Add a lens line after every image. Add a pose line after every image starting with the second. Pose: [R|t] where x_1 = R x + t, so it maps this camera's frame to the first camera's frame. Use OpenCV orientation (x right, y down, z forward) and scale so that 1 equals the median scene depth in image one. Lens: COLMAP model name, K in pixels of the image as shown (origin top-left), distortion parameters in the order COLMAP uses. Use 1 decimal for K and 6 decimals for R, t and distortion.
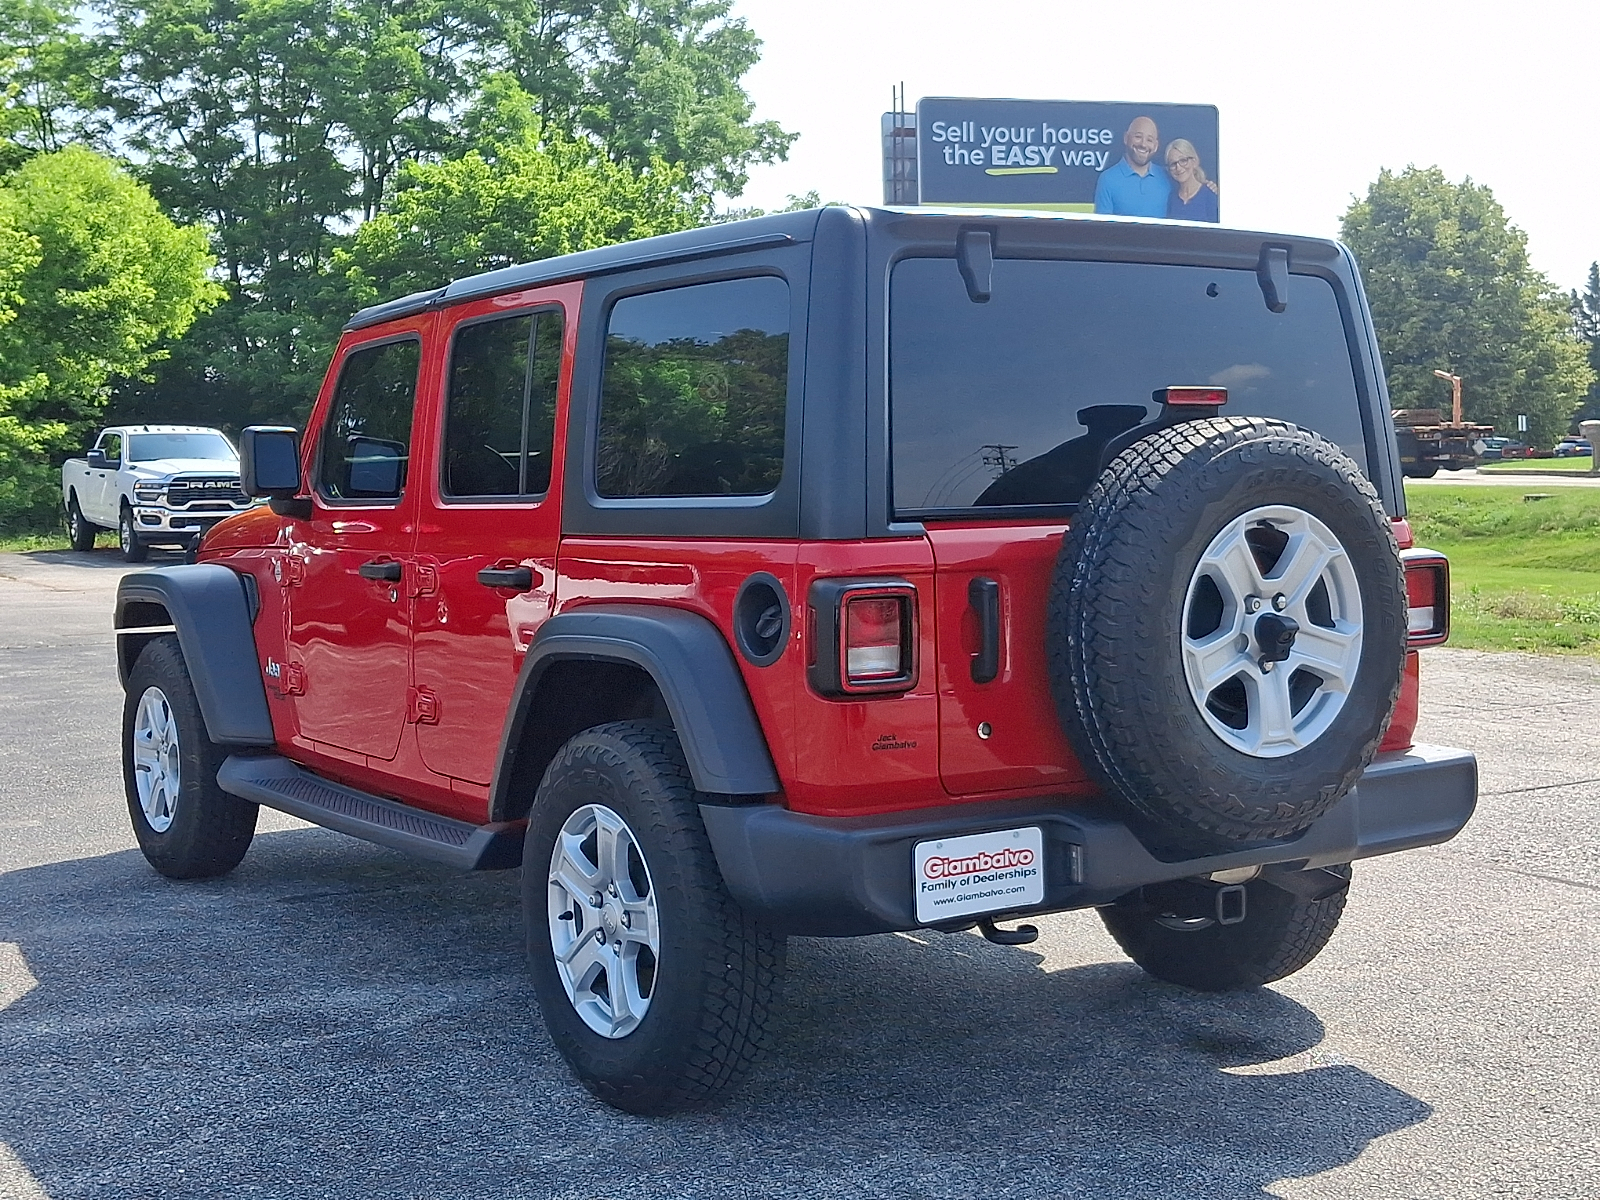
lens RADIAL K [[2062.3, 0, 800.0], [0, 2062.3, 600.0], [0, 0, 1]] dist [0.229635, -0.707806]
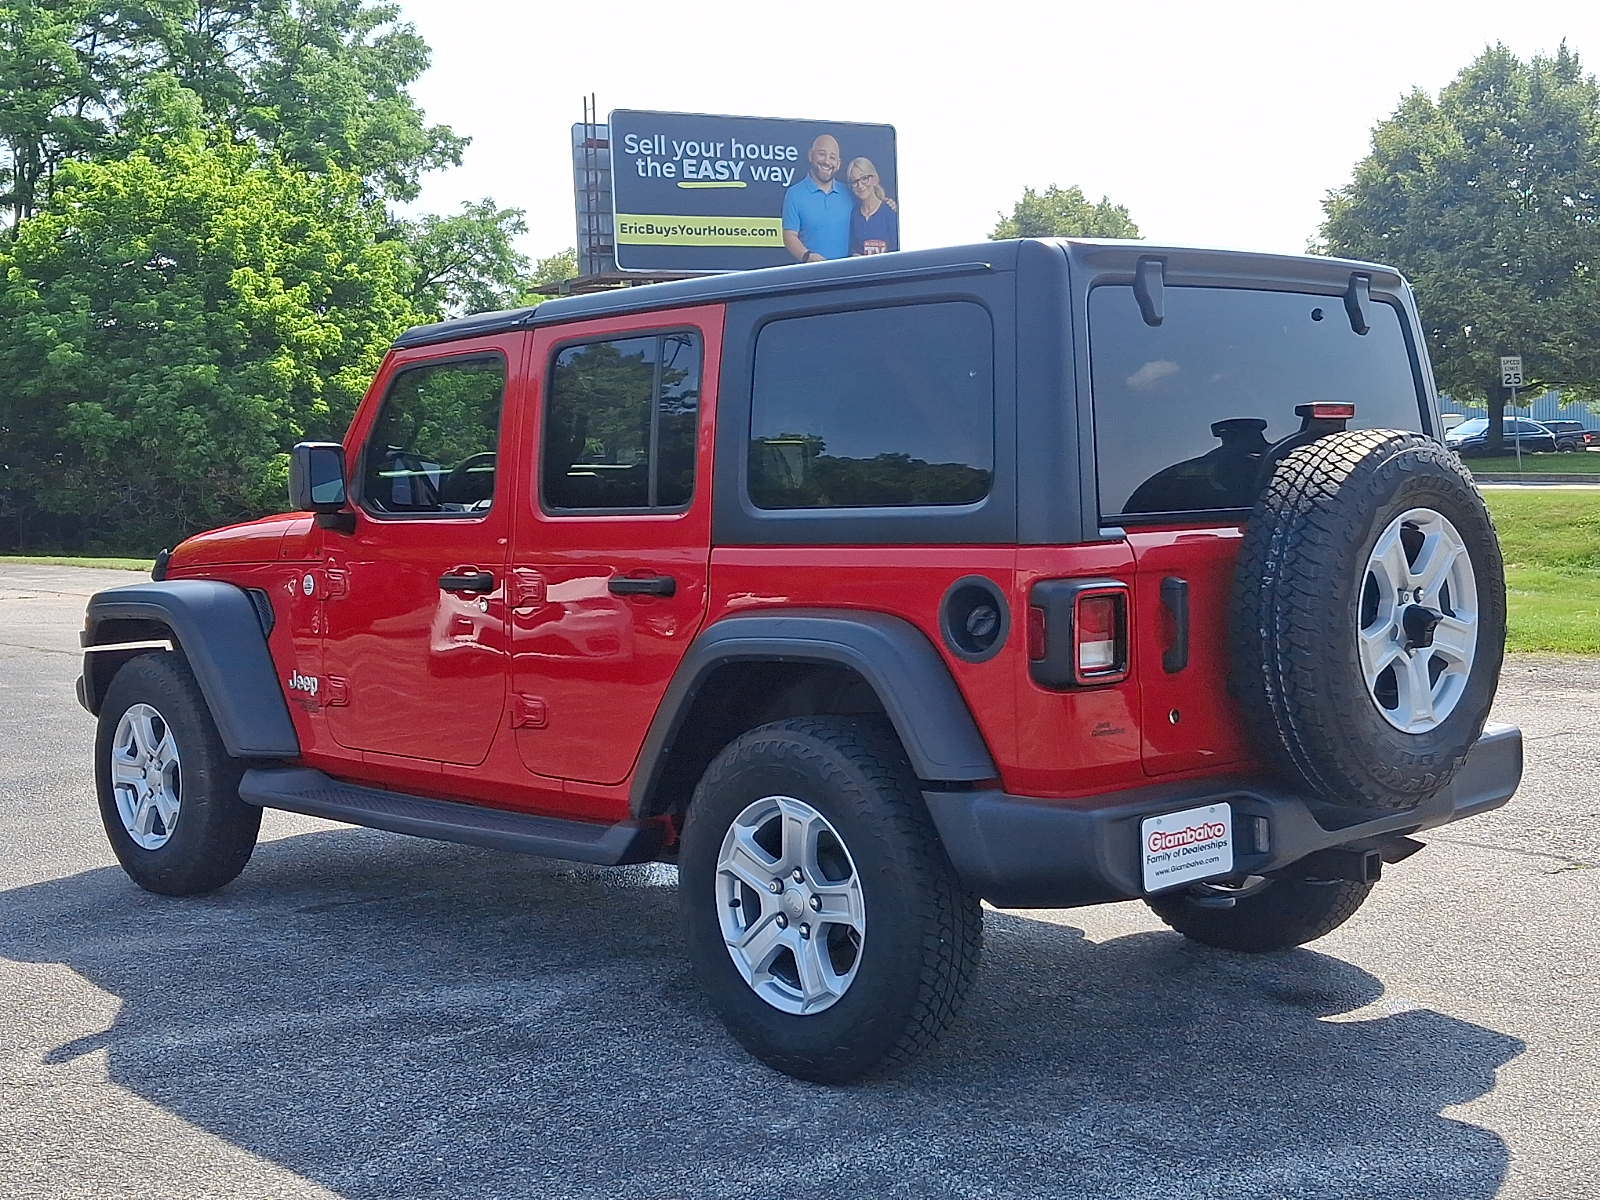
lens RADIAL K [[2043.3, 0, 800.0], [0, 2043.3, 600.0], [0, 0, 1]] dist [0.225611, -0.621419]
pose [[0.986296, -0.017472, 0.164060, -0.227894], [0.017946, 0.999838, -0.001405, -0.000490], [-0.164009, 0.004330, 0.986449, -0.035702]]
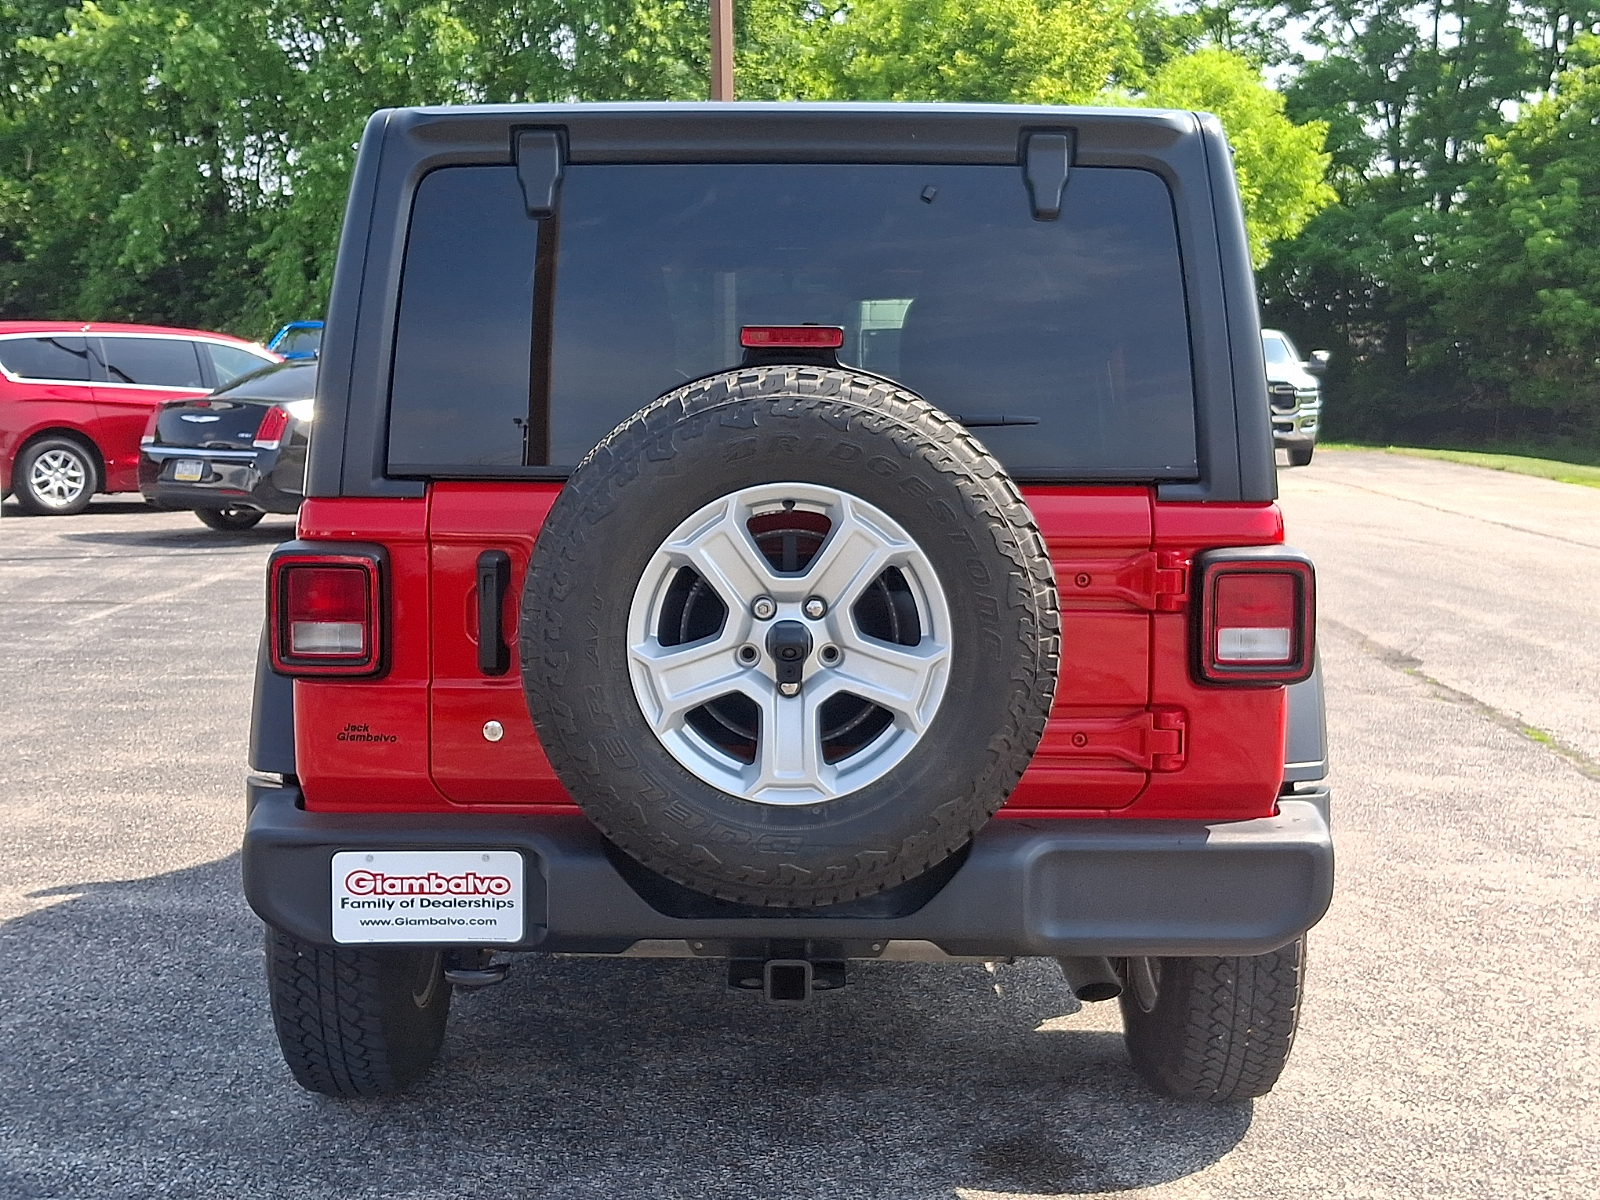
lens RADIAL K [[2048.8, 0, 797.4], [0, 2048.8, 648.7], [0, 0, 1]] dist [0.254438, -0.617549]
pose [[0.828227, 0.092008, -0.552788, 0.526808], [-0.052348, 0.994819, 0.087149, -0.041144], [0.557942, -0.043242, 0.828752, 0.295205]]
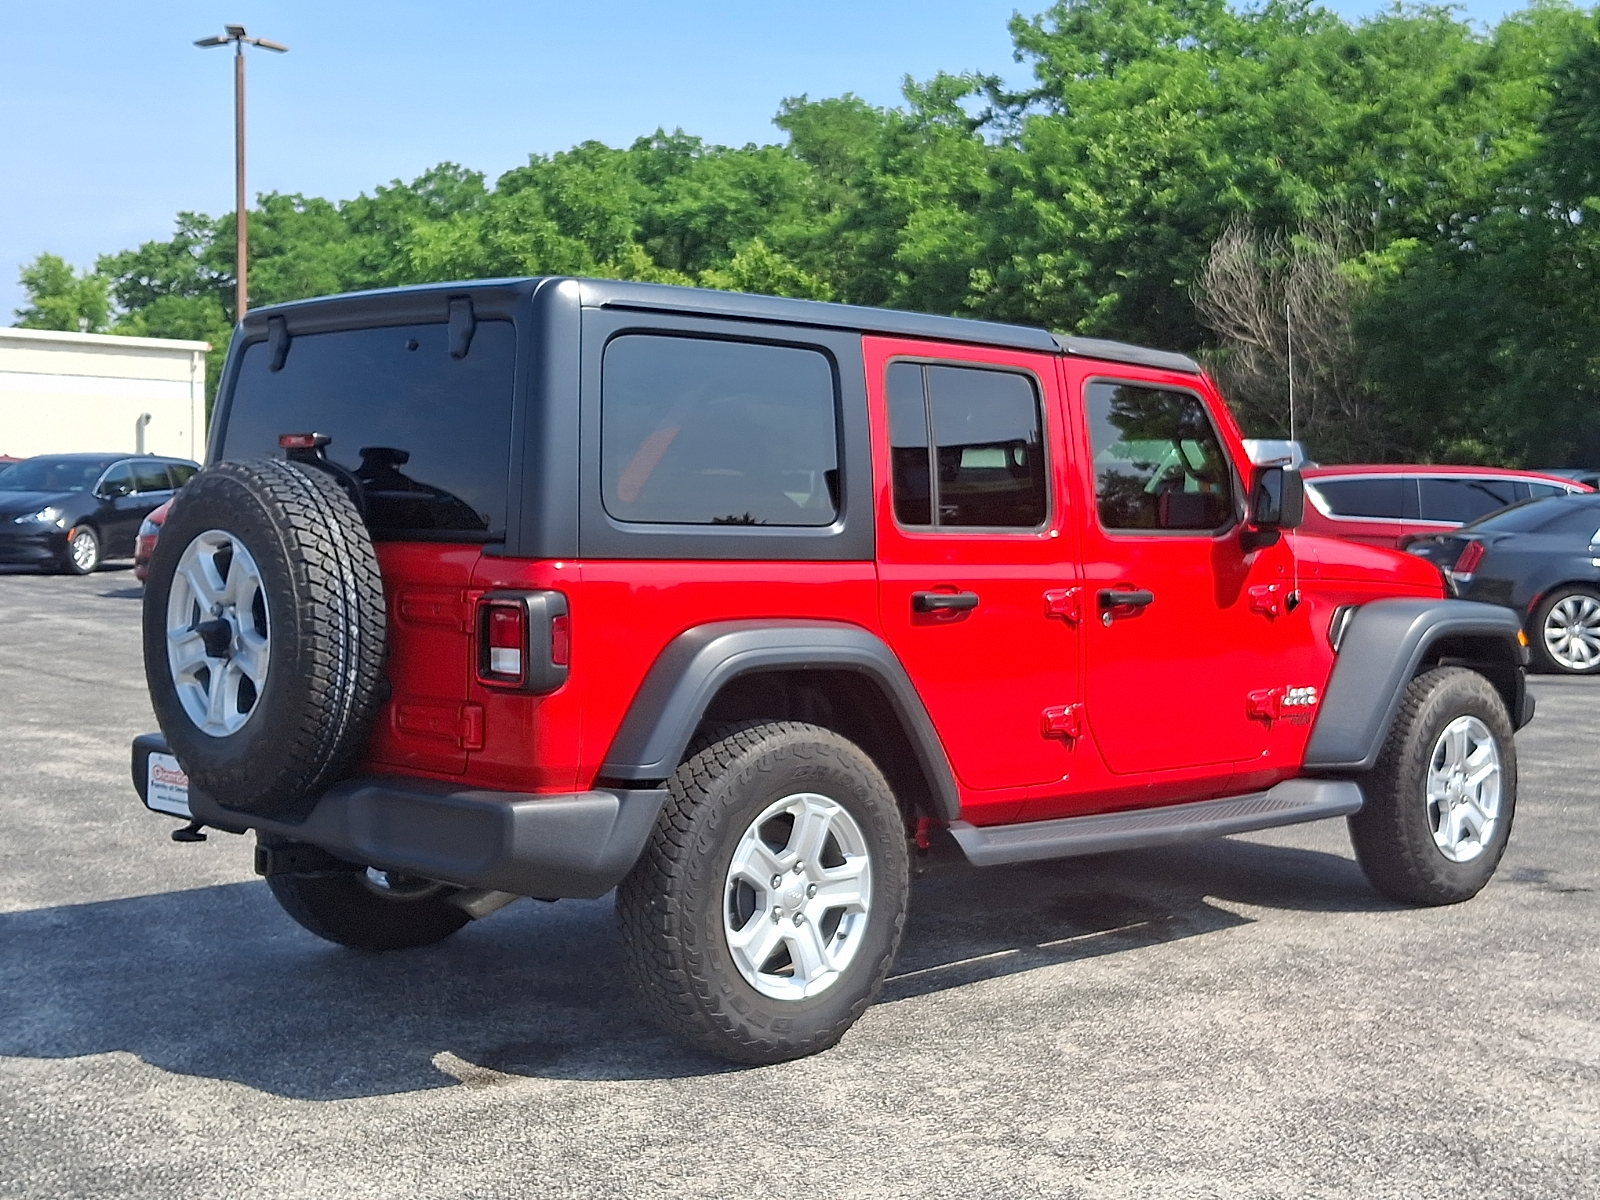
lens RADIAL K [[2043.3, 0, 800.0], [0, 2043.3, 600.0], [0, 0, 1]] dist [0.225611, -0.621419]
pose [[0.173492, 0.062474, -0.982852, 1.189170], [-0.074156, 0.995981, 0.050219, -0.073240], [0.982039, 0.064172, 0.177428, 0.900681]]
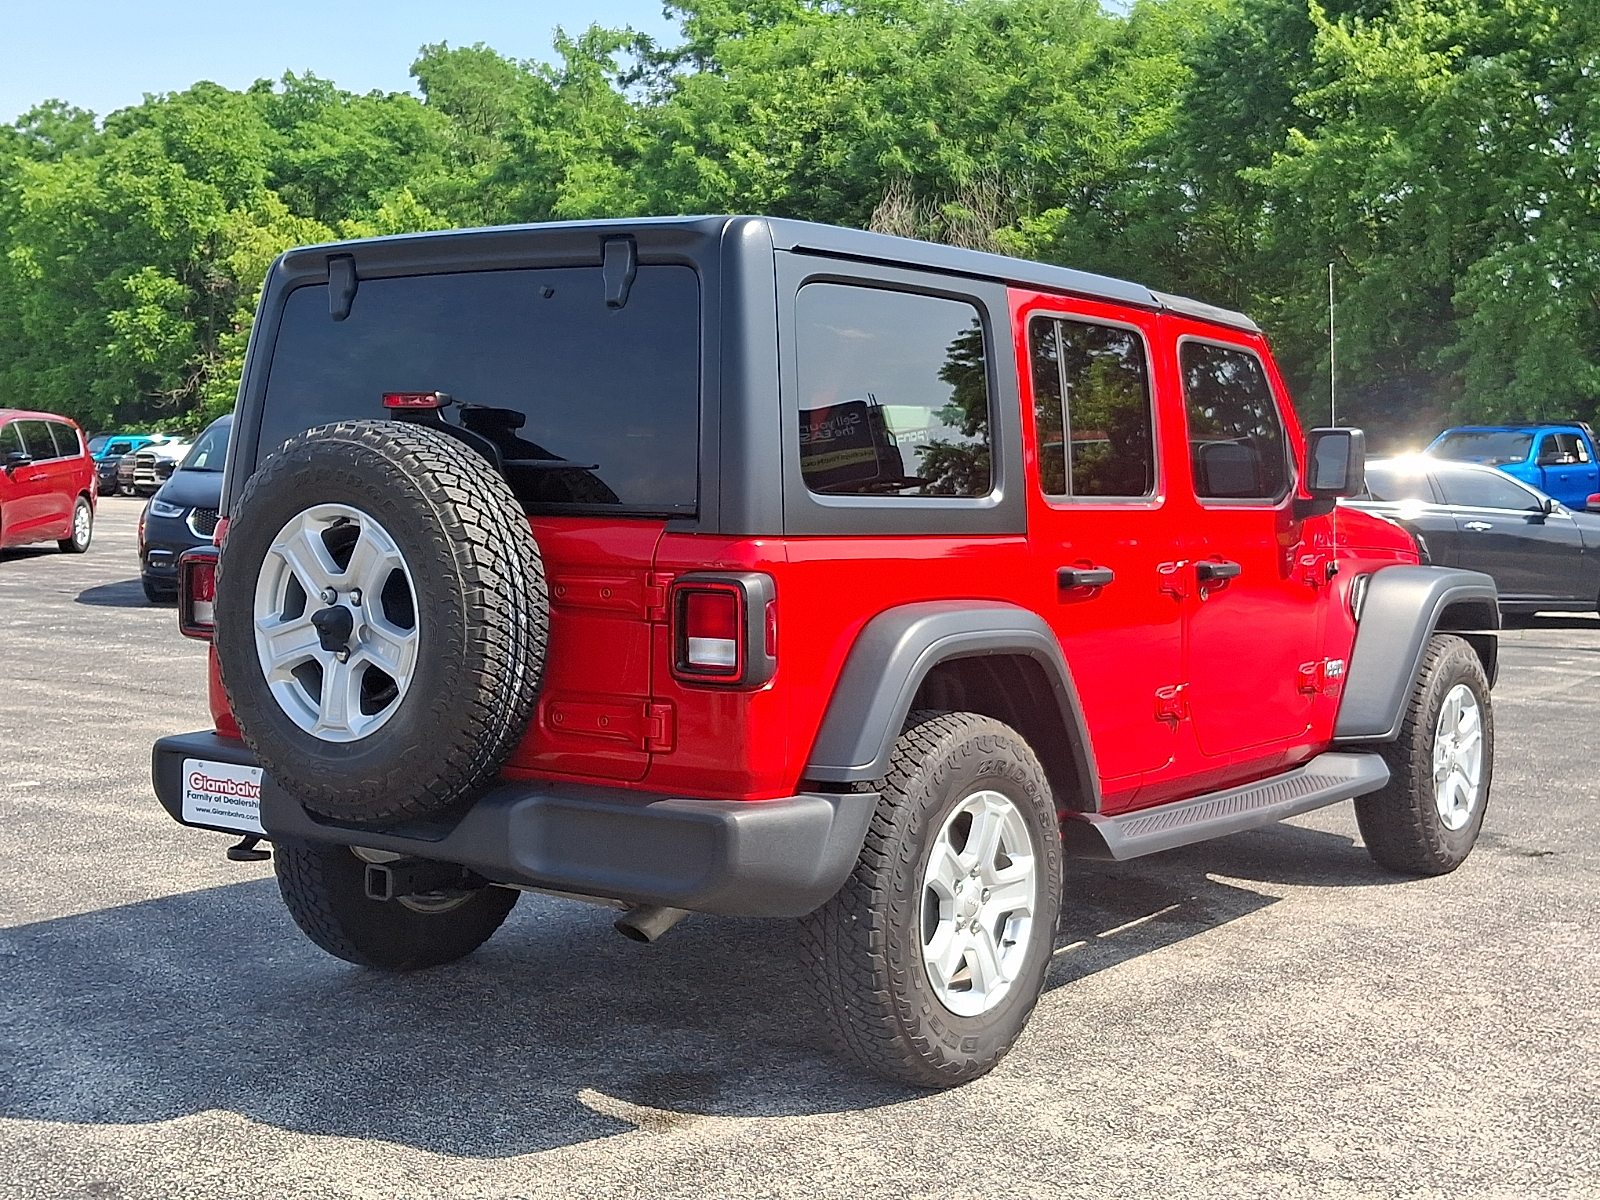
lens RADIAL K [[2043.3, 0, 800.0], [0, 2043.3, 600.0], [0, 0, 1]] dist [0.225611, -0.621419]
pose [[0.341120, 0.078890, -0.936704, 1.036565], [-0.074343, 0.995615, 0.056778, -0.059564], [0.937076, 0.050269, 0.345489, 0.691396]]
